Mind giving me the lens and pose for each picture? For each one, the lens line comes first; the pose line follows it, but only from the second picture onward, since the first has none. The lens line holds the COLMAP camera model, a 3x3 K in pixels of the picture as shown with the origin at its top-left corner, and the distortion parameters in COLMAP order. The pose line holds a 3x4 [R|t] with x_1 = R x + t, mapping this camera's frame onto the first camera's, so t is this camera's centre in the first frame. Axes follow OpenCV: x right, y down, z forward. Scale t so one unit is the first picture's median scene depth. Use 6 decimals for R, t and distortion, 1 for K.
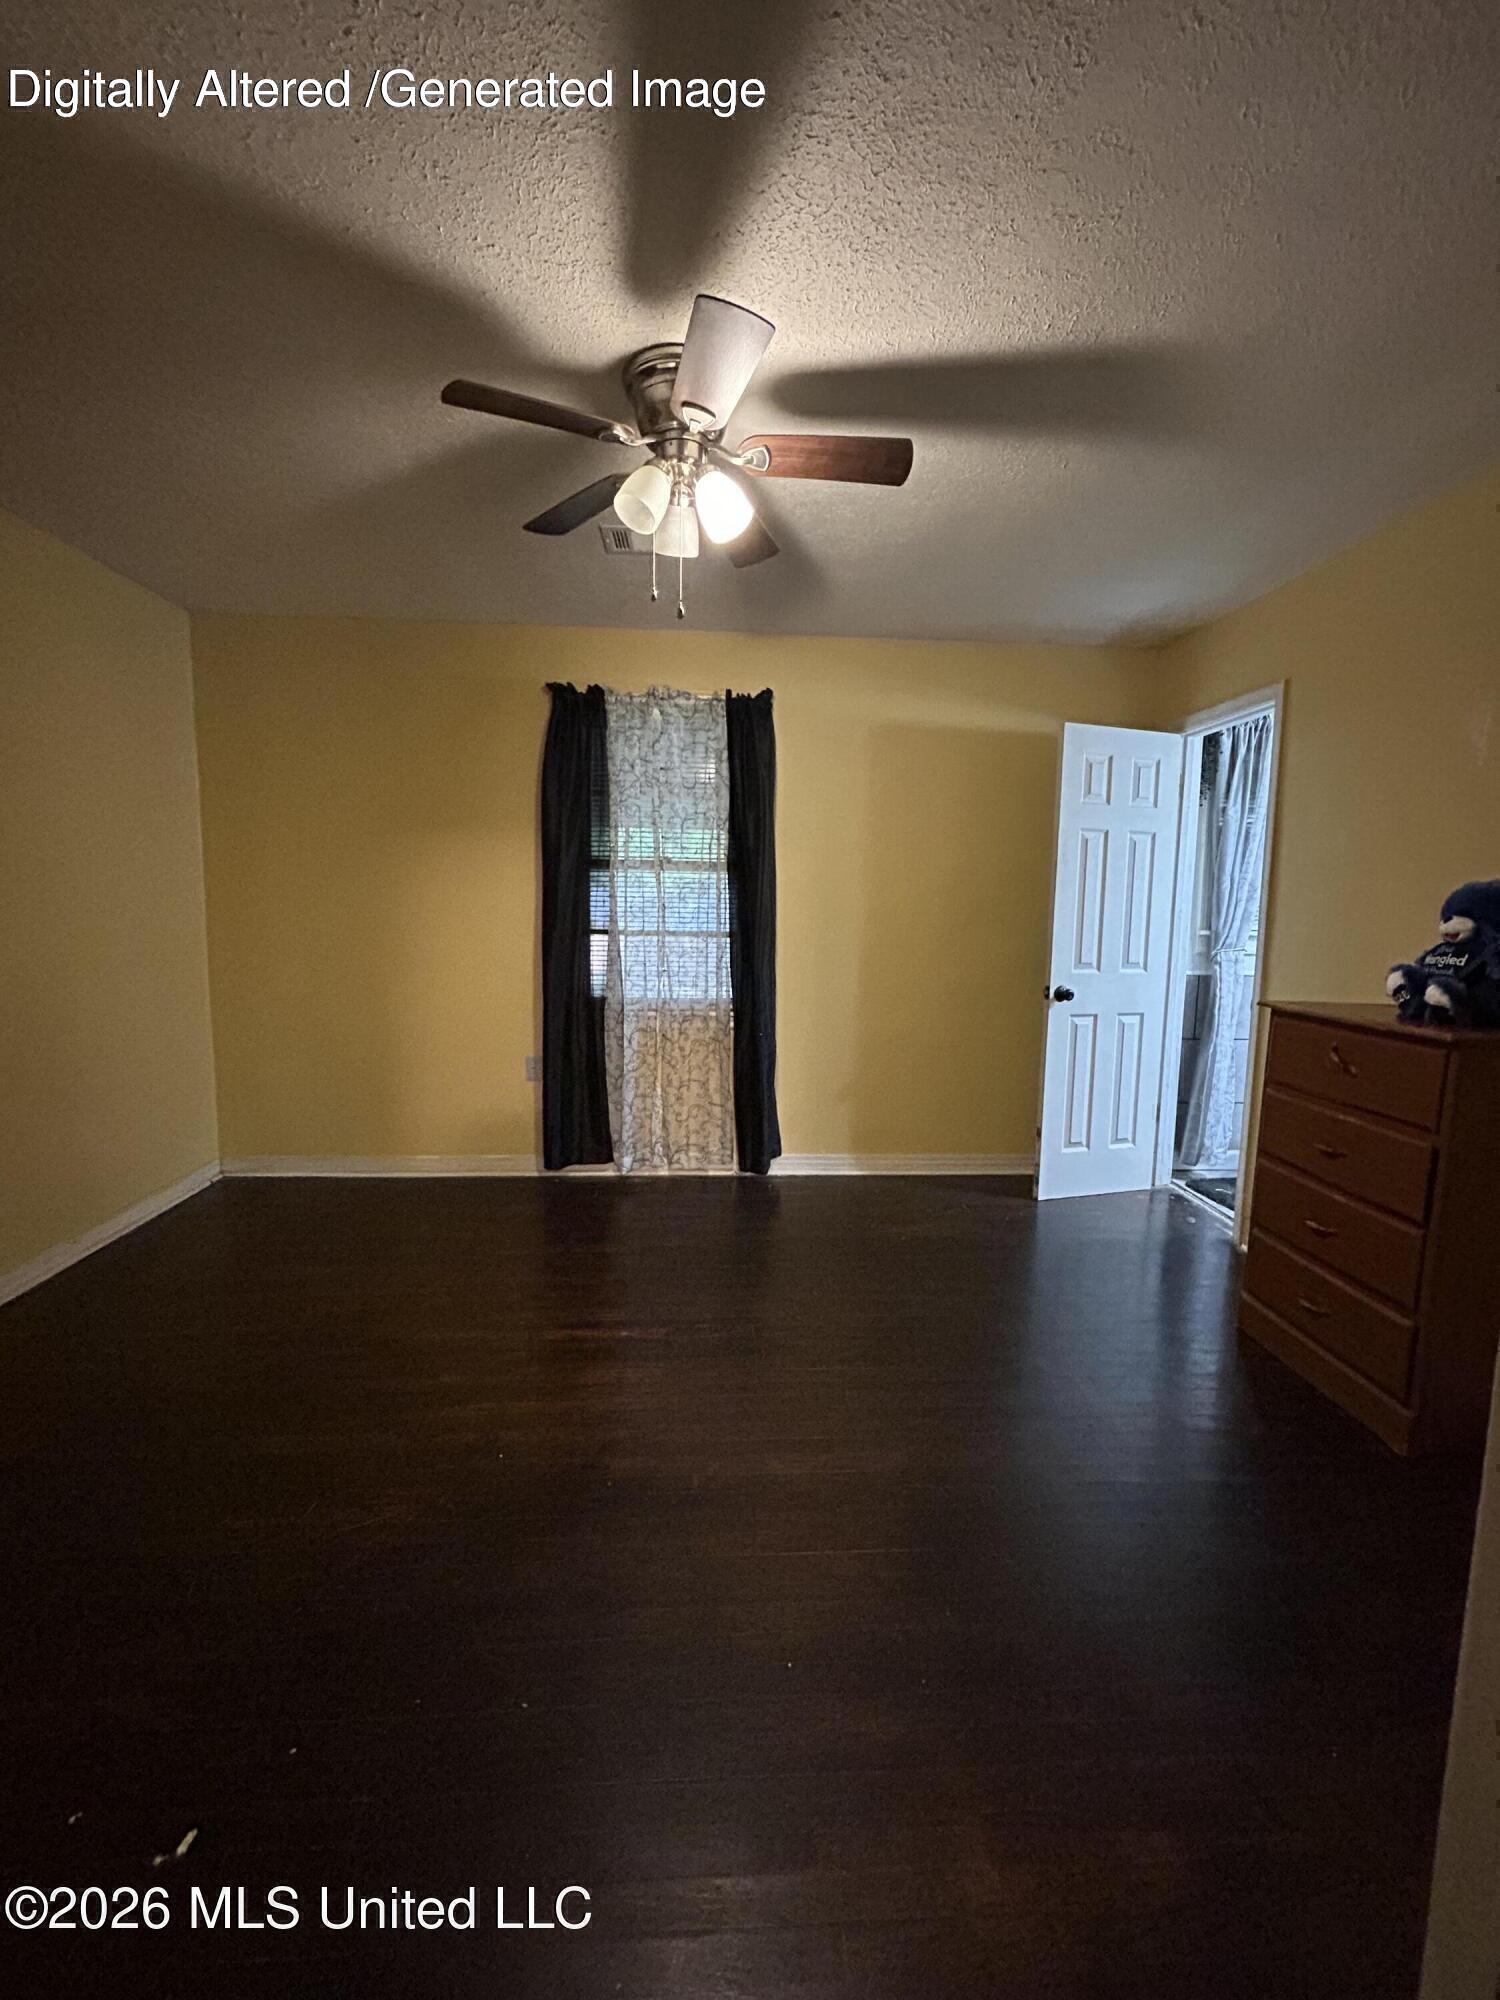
lens RADIAL K [[807.7, 0, 752.2], [0, 807.7, 1008.3], [0, 0, 1]] dist [-0.004852, -0.000214]
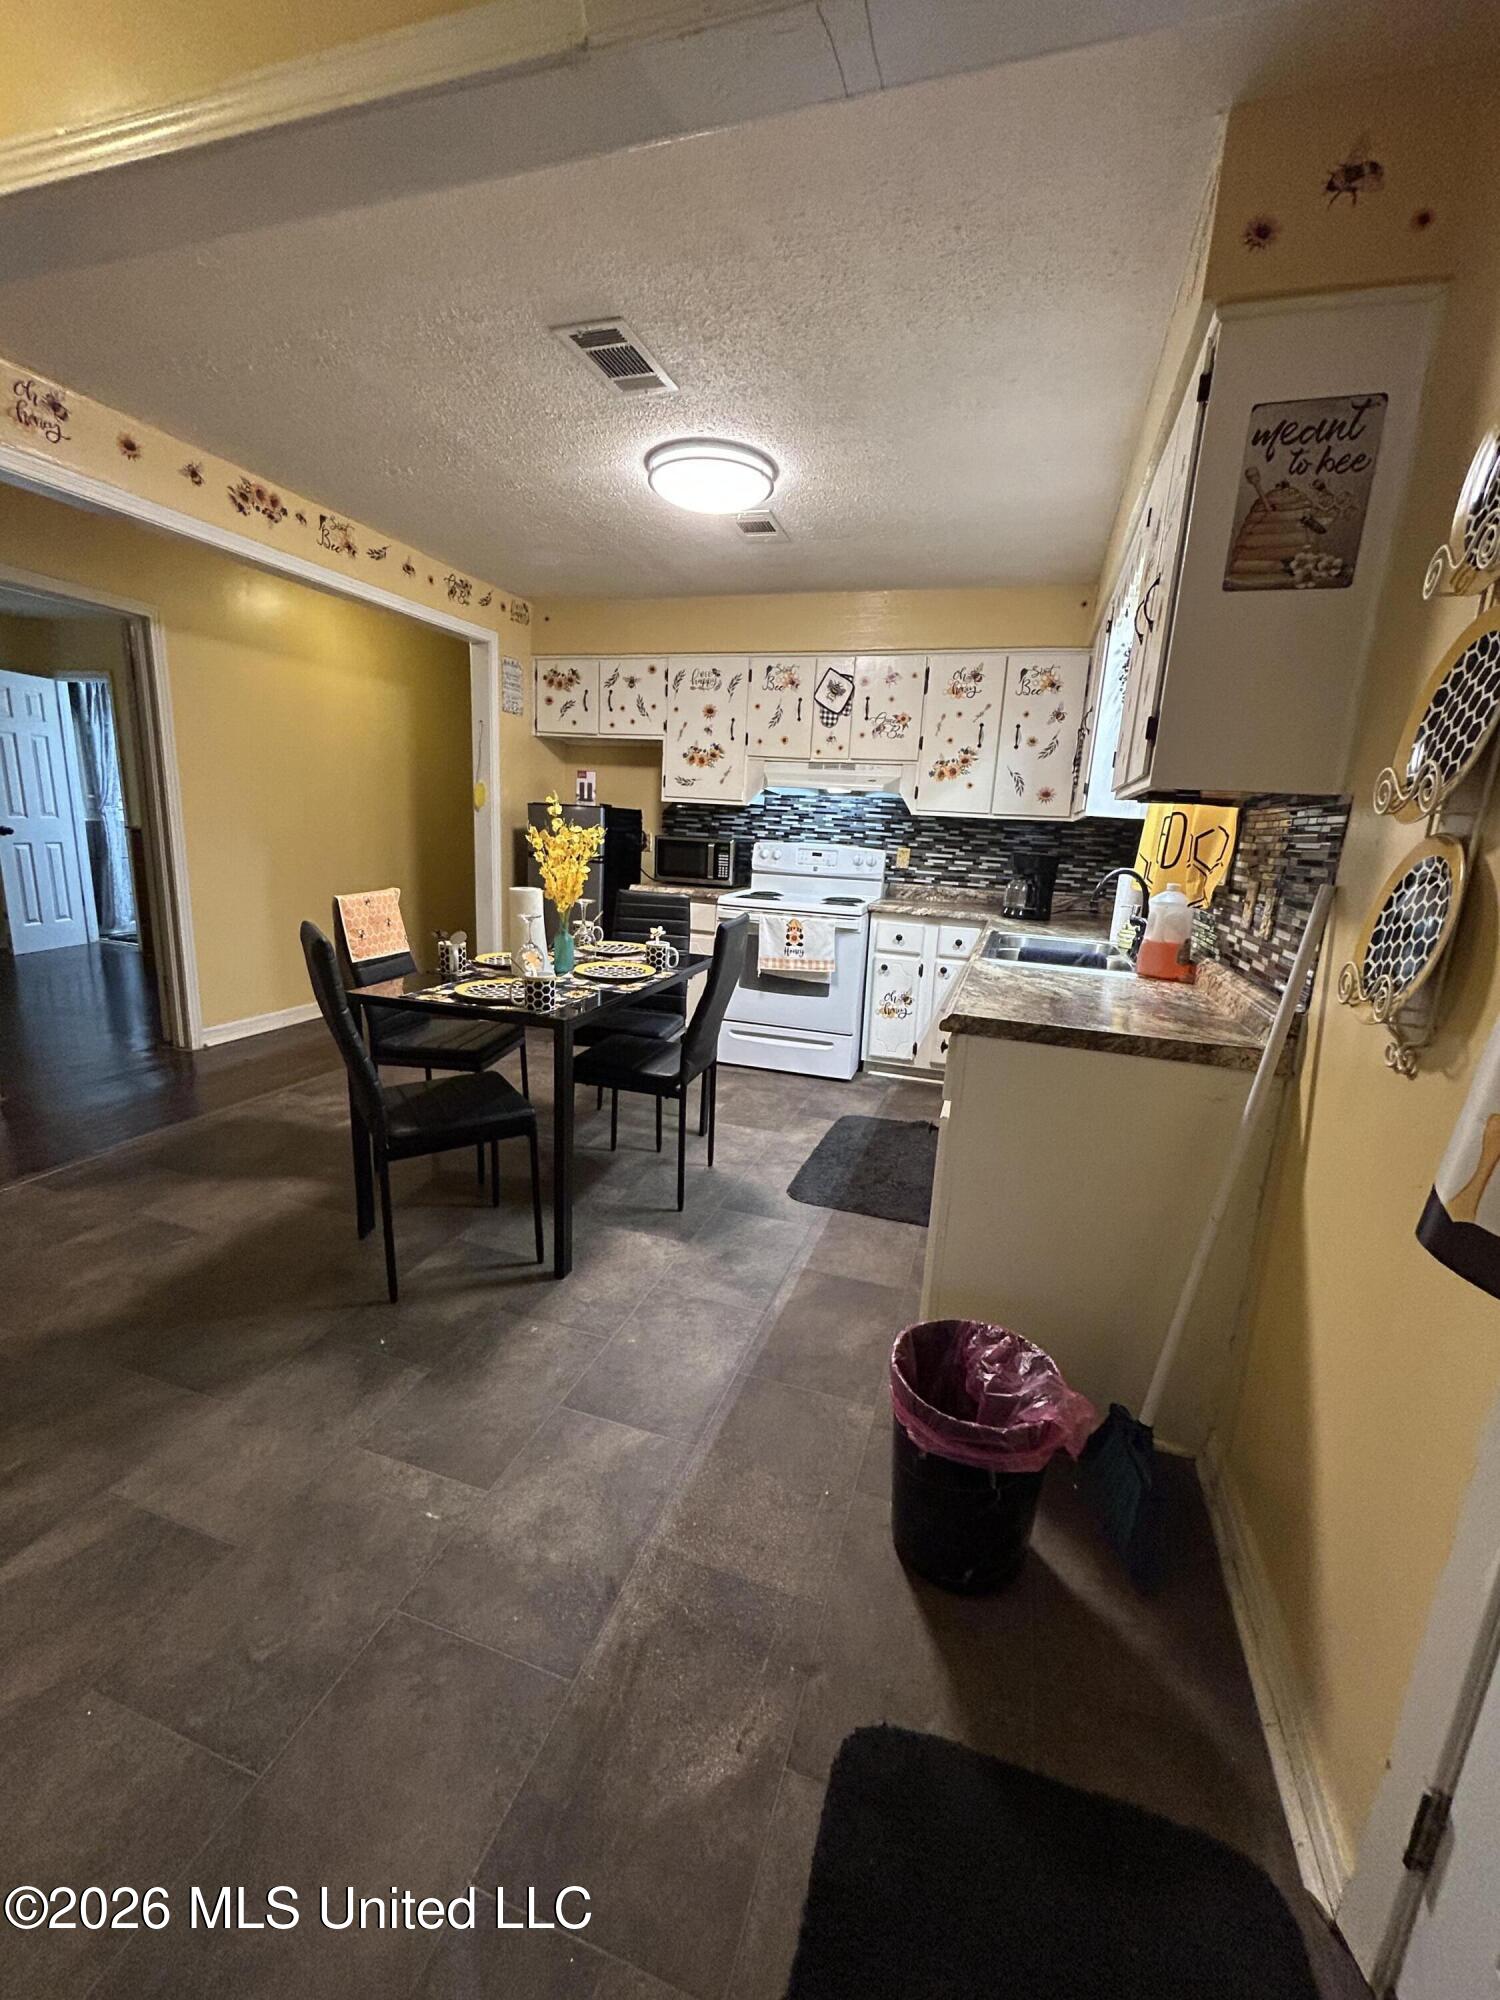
lens RADIAL K [[807.7, 0, 760.4], [0, 807.7, 996.7], [0, 0, 1]] dist [-0.004852, -0.000214]
pose [[0.378539, -0.191558, 0.905546, -0.587789], [0.061916, 0.981399, 0.181721, 0.111904], [-0.923512, -0.012720, 0.383358, -1.078184]]
